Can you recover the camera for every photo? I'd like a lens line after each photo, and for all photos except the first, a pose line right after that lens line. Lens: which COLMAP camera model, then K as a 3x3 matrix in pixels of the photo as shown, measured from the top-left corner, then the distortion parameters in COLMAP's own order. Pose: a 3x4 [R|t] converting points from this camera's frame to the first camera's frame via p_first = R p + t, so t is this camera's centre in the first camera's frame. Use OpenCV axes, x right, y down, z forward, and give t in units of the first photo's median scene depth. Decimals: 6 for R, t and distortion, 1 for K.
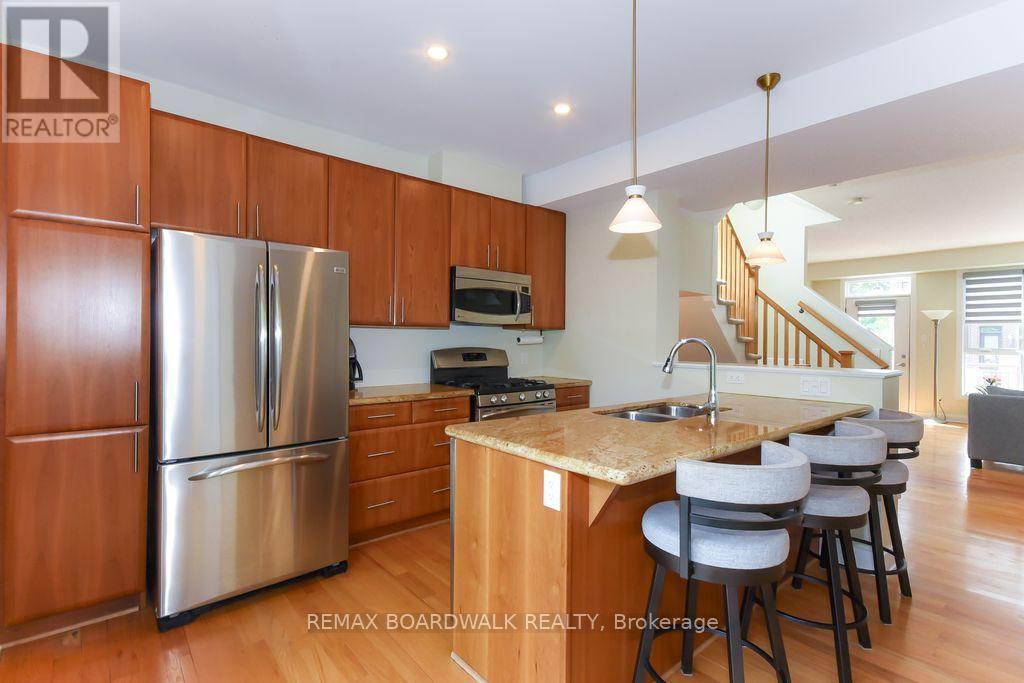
lens RADIAL K [[480.1, 0, 511.7], [0, 480.1, 339.3], [0, 0, 1]] dist [0.002411, -0.000842]
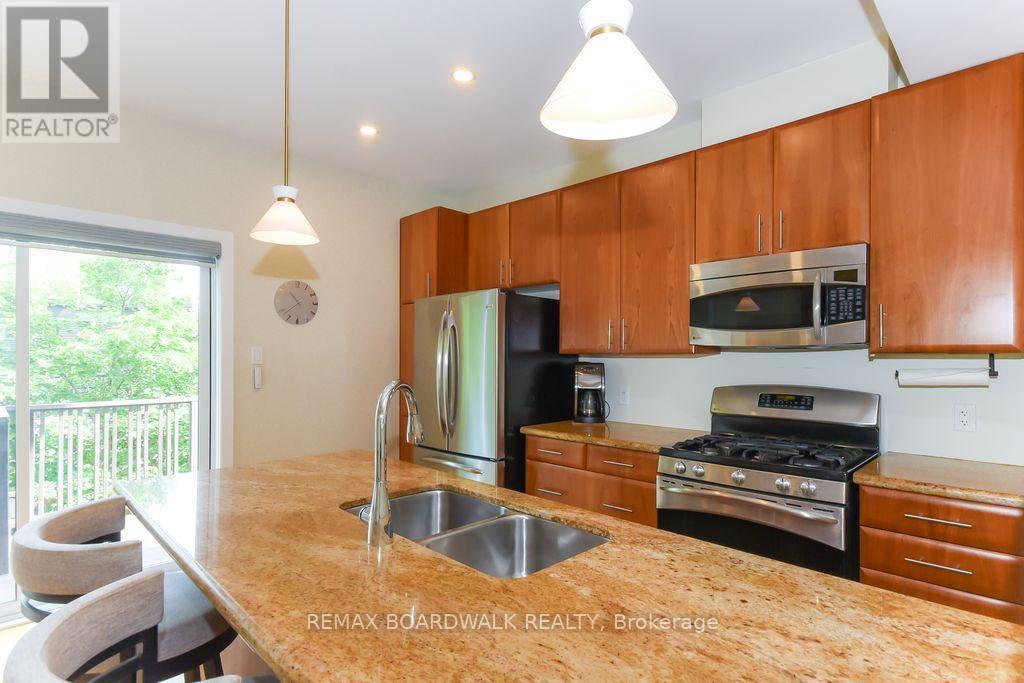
lens RADIAL K [[516.6, 0, 510.5], [0, 516.6, 349.9], [0, 0, 1]] dist [0.002431, 0.000038]
pose [[0.099912, -0.017664, -0.994839, 0.275126], [-0.003339, 0.999831, -0.018088, -0.007628], [0.994991, 0.005129, 0.099836, 0.309948]]
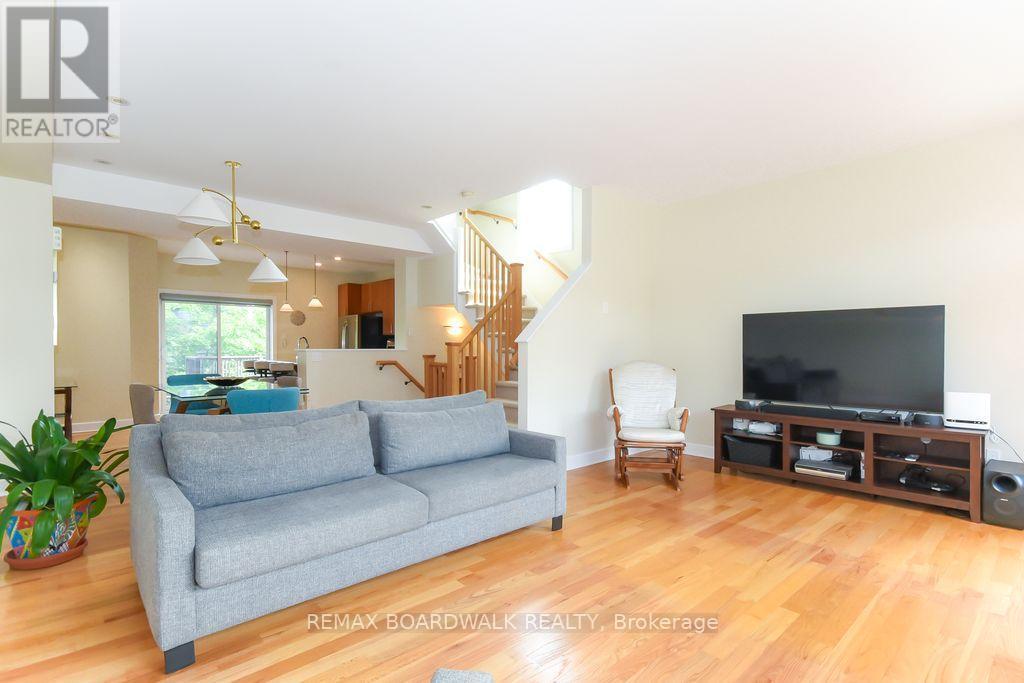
lens RADIAL K [[480.1, 0, 509.5], [0, 480.1, 350.7], [0, 0, 1]] dist [0.002411, -0.000842]
pose [[0.056679, -0.000295, -0.998392, 1.094704], [-0.005943, 0.999982, -0.000633, 0.026872], [0.998375, 0.005969, 0.056676, 0.651539]]
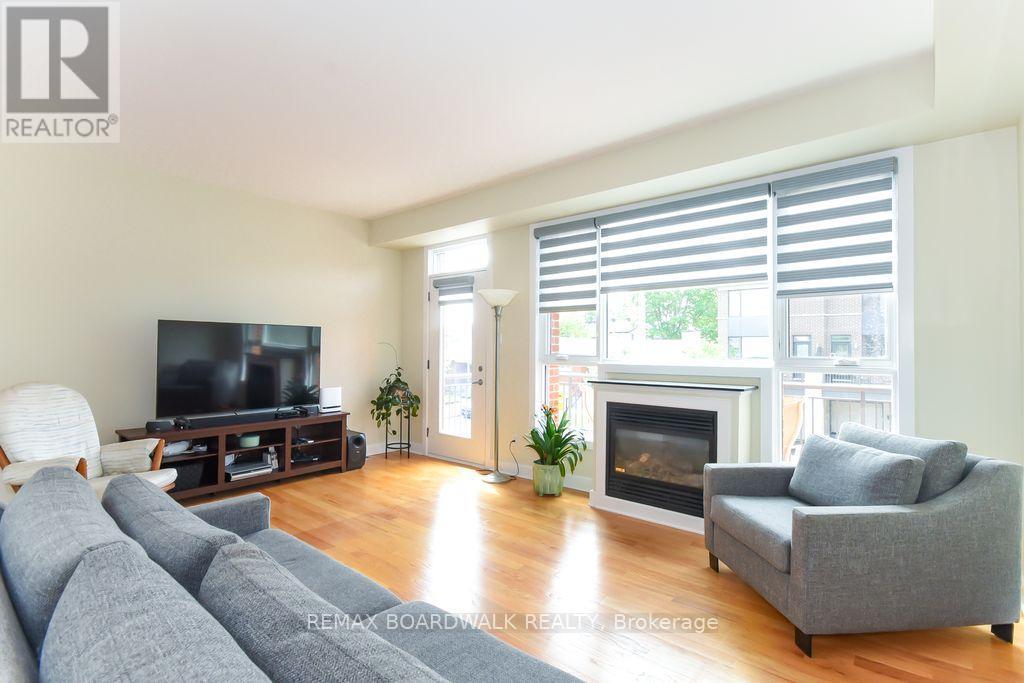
lens RADIAL K [[480.1, 0, 524.3], [0, 480.1, 342.7], [0, 0, 1]] dist [0.002411, -0.000842]
pose [[0.982505, 0.000766, 0.186232, 0.813389], [0.002209, 0.999873, -0.015764, 0.013704], [-0.186221, 0.015899, 0.982379, 0.415167]]
